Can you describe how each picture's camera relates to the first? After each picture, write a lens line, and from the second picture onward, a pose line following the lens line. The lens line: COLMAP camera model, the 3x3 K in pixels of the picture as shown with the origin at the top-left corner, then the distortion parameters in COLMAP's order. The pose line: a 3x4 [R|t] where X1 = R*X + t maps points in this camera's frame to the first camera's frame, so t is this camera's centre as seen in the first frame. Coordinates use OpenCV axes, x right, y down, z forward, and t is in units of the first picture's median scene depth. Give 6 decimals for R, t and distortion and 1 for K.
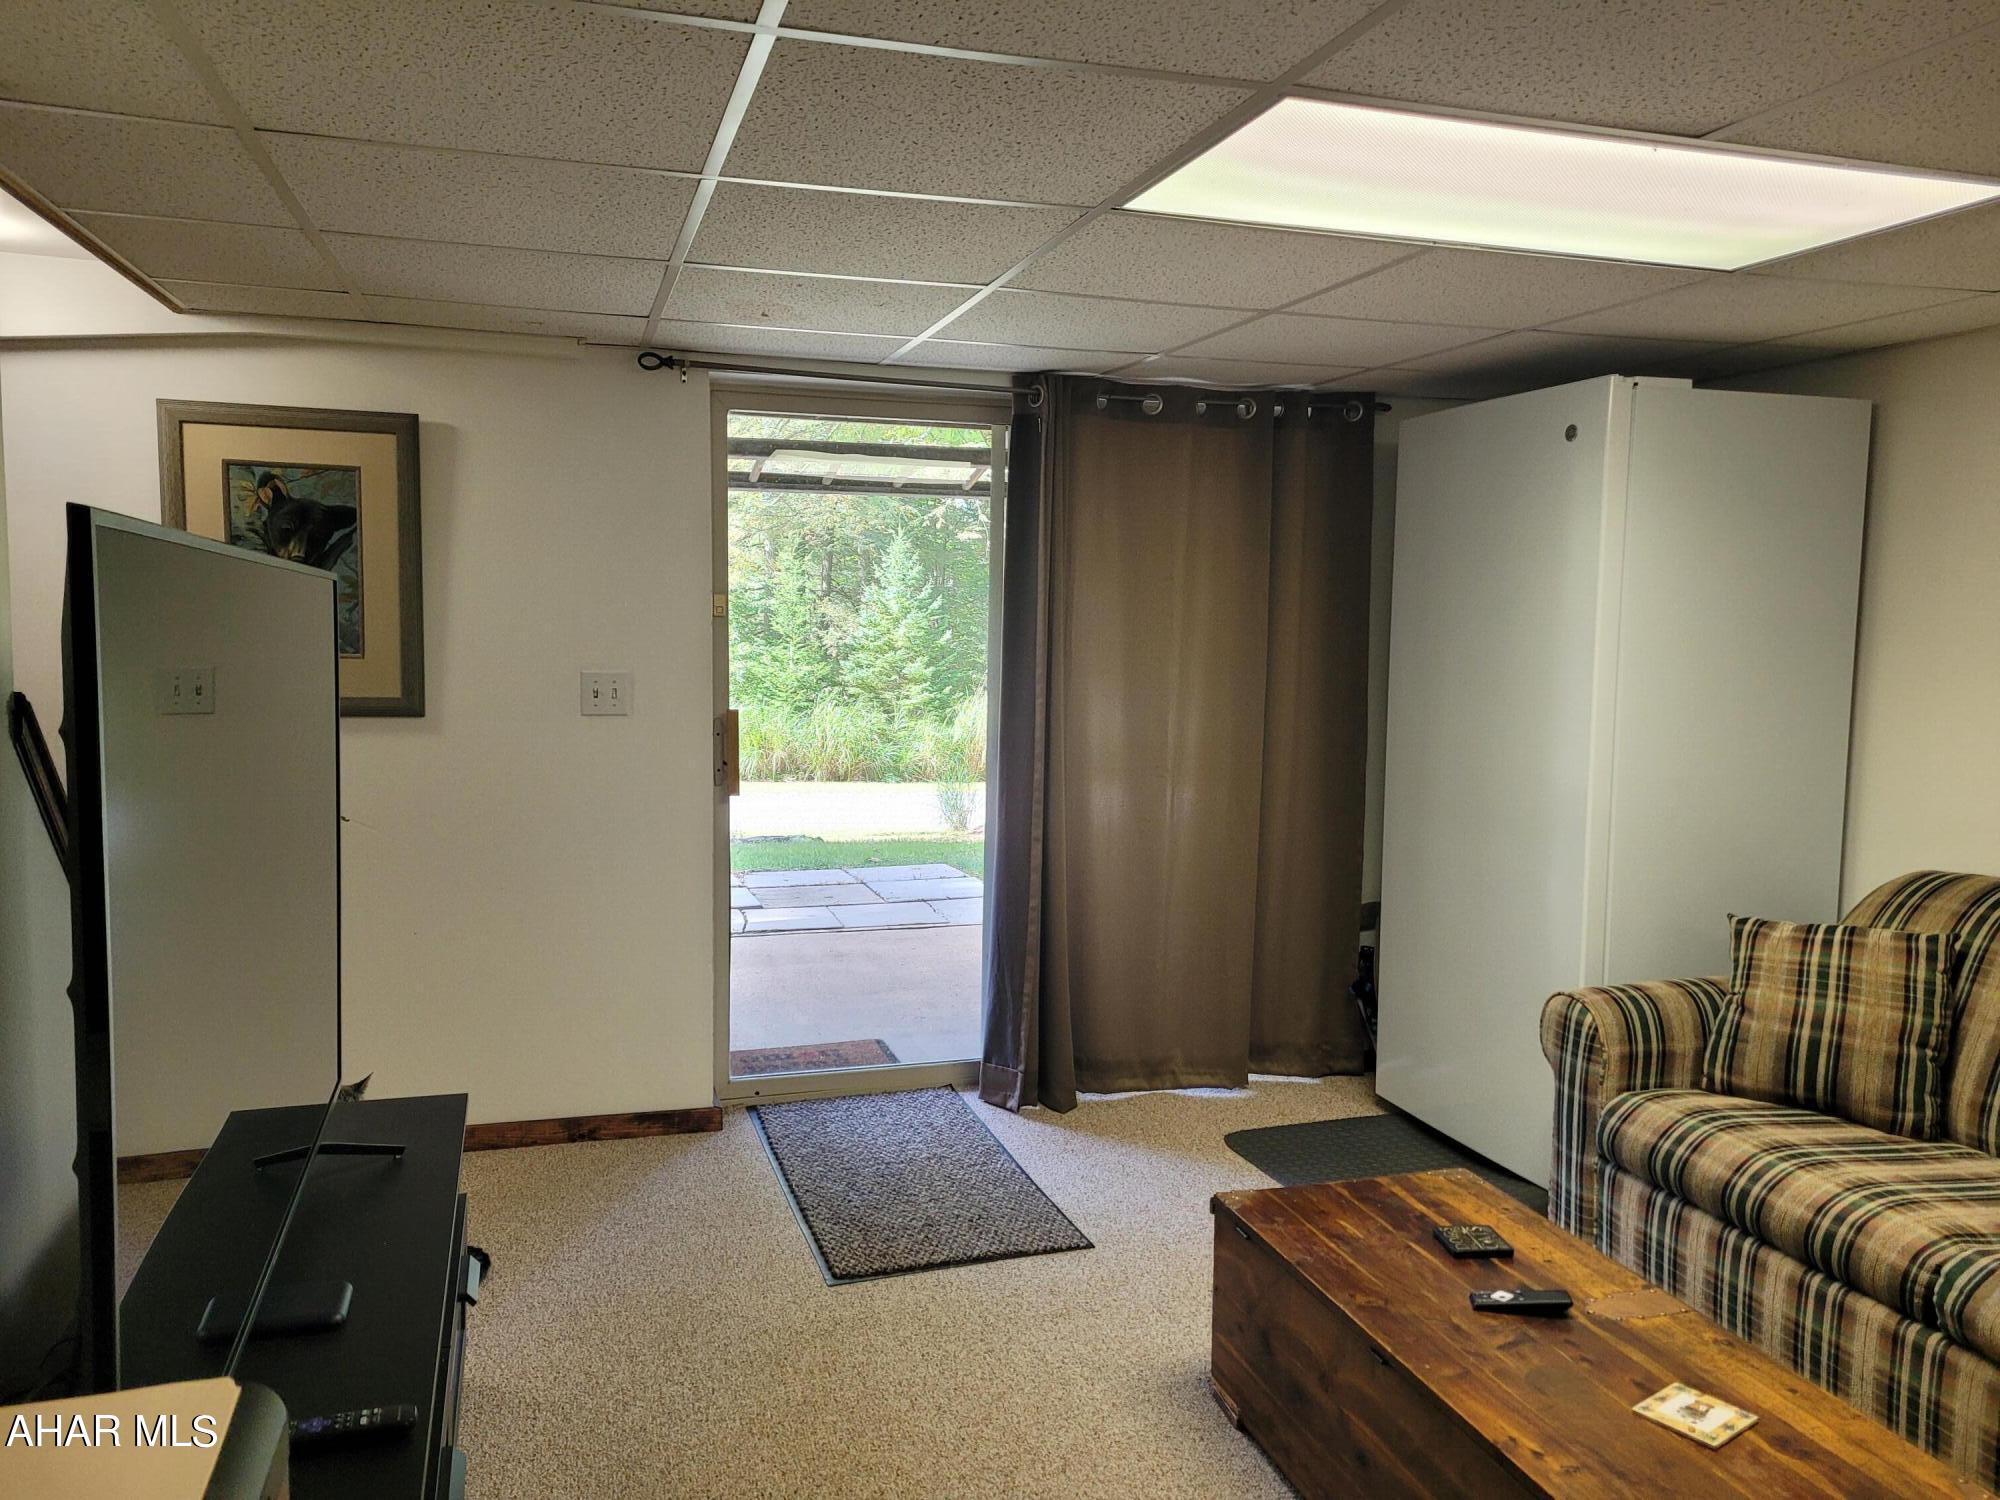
lens RADIAL K [[1535.3, 0, 1001.2], [0, 1535.3, 752.0], [0, 0, 1]] dist [0.057569, -0.042954]
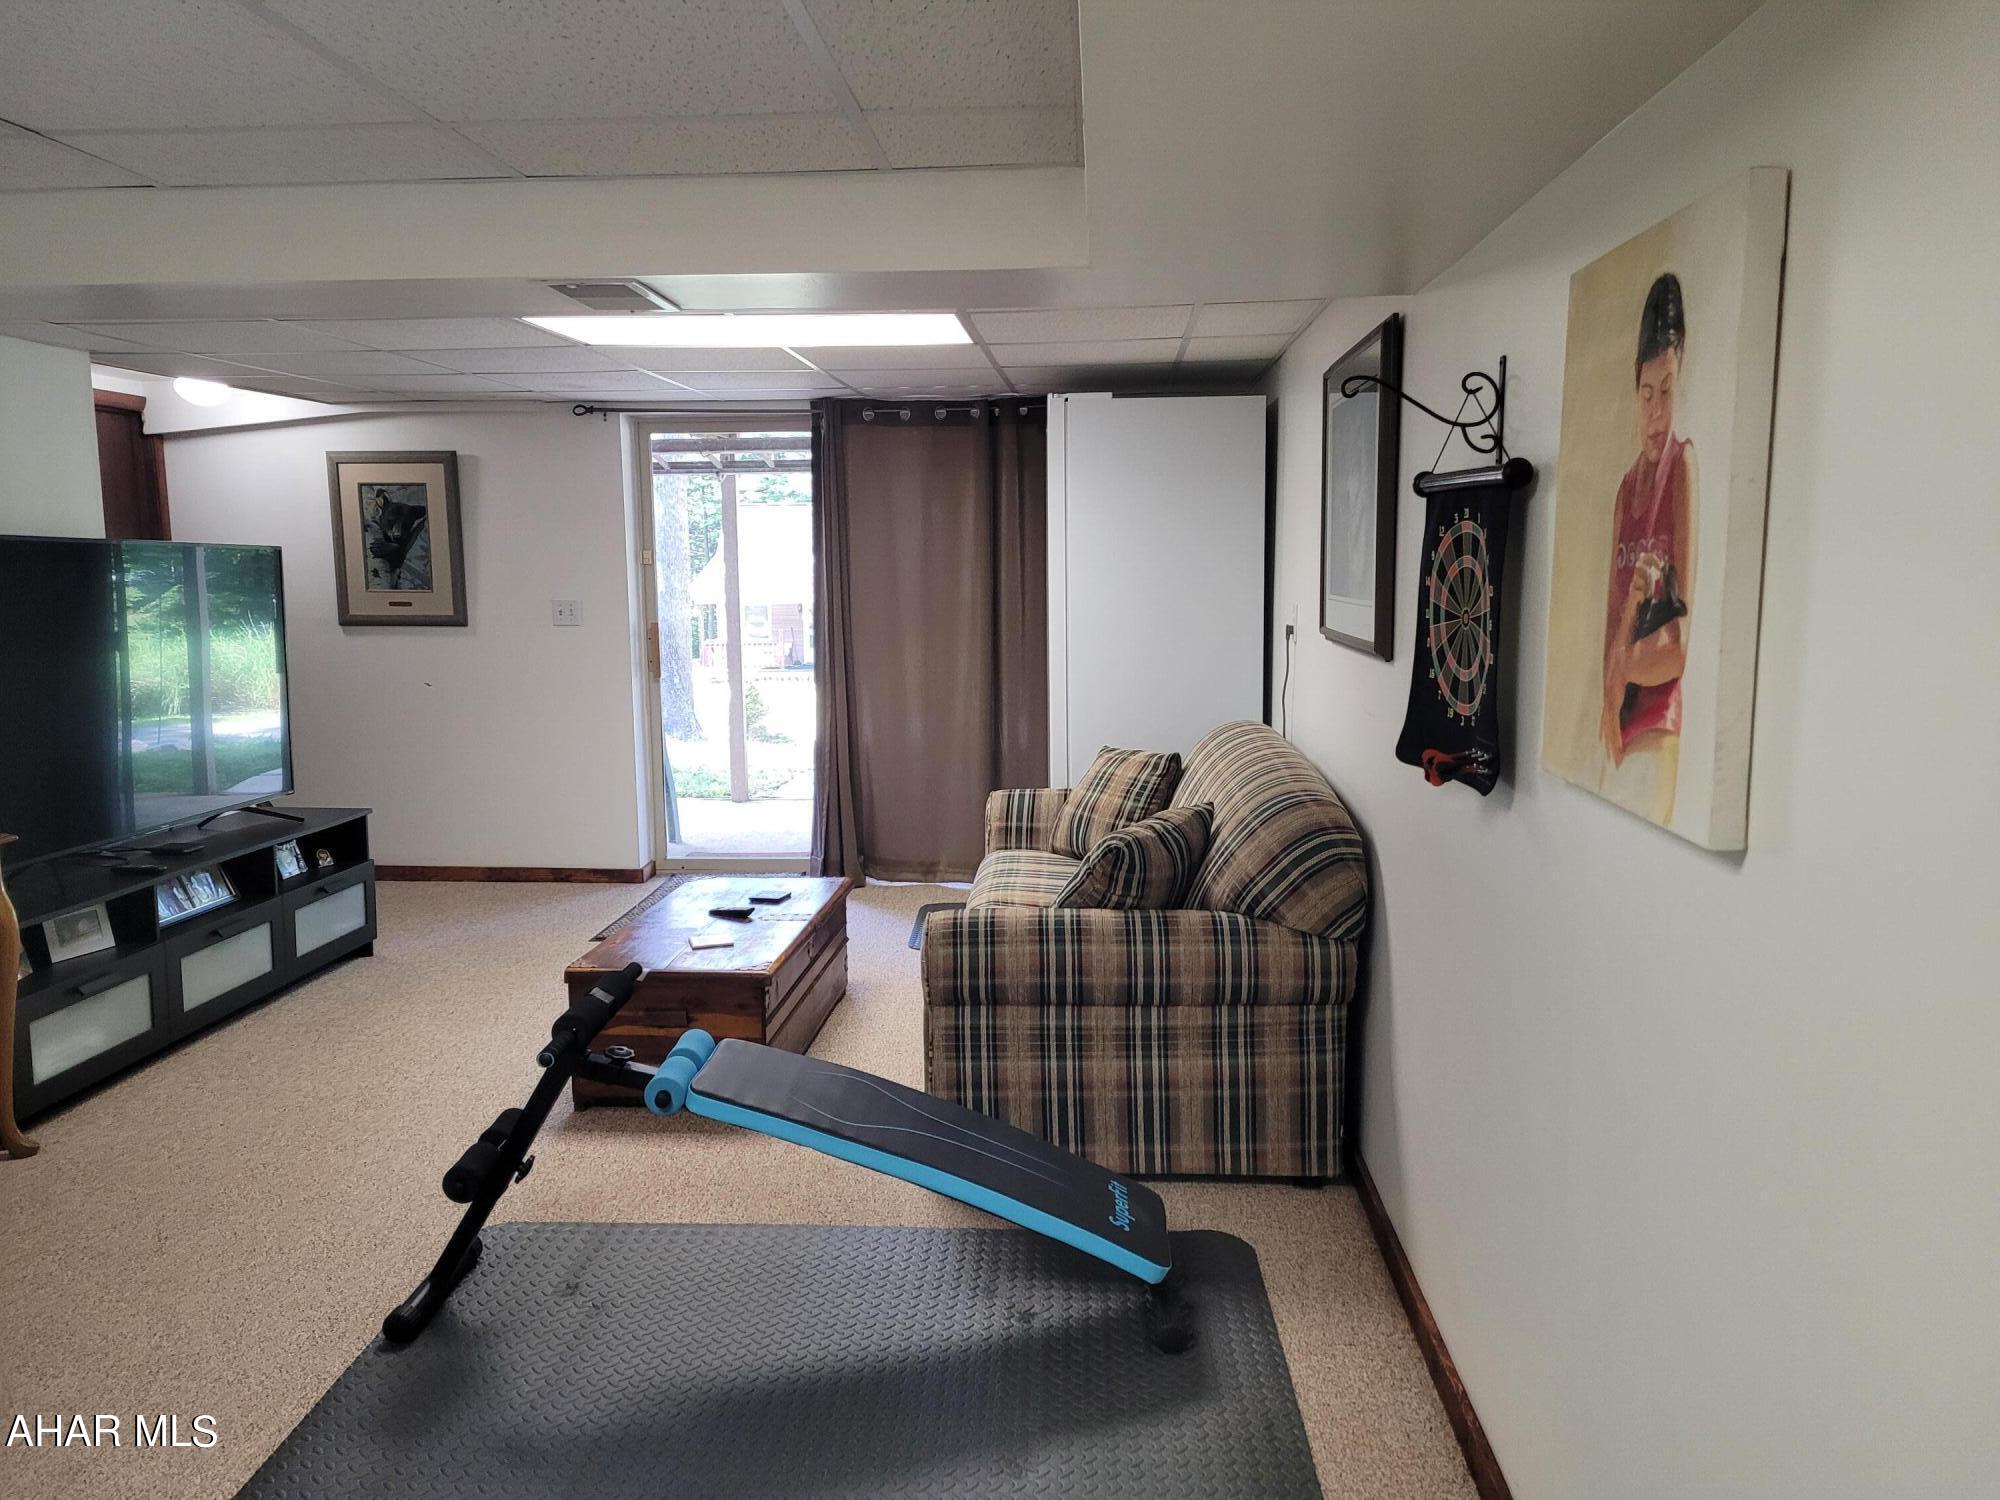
lens RADIAL K [[1539.3, 0, 990.4], [0, 1539.3, 764.5], [0, 0, 1]] dist [0.051033, -0.042809]
pose [[0.932236, 0.025002, -0.360987, 0.805537], [-0.011348, 0.999139, 0.039894, 0.056242], [0.361674, -0.033094, 0.931717, -0.406398]]
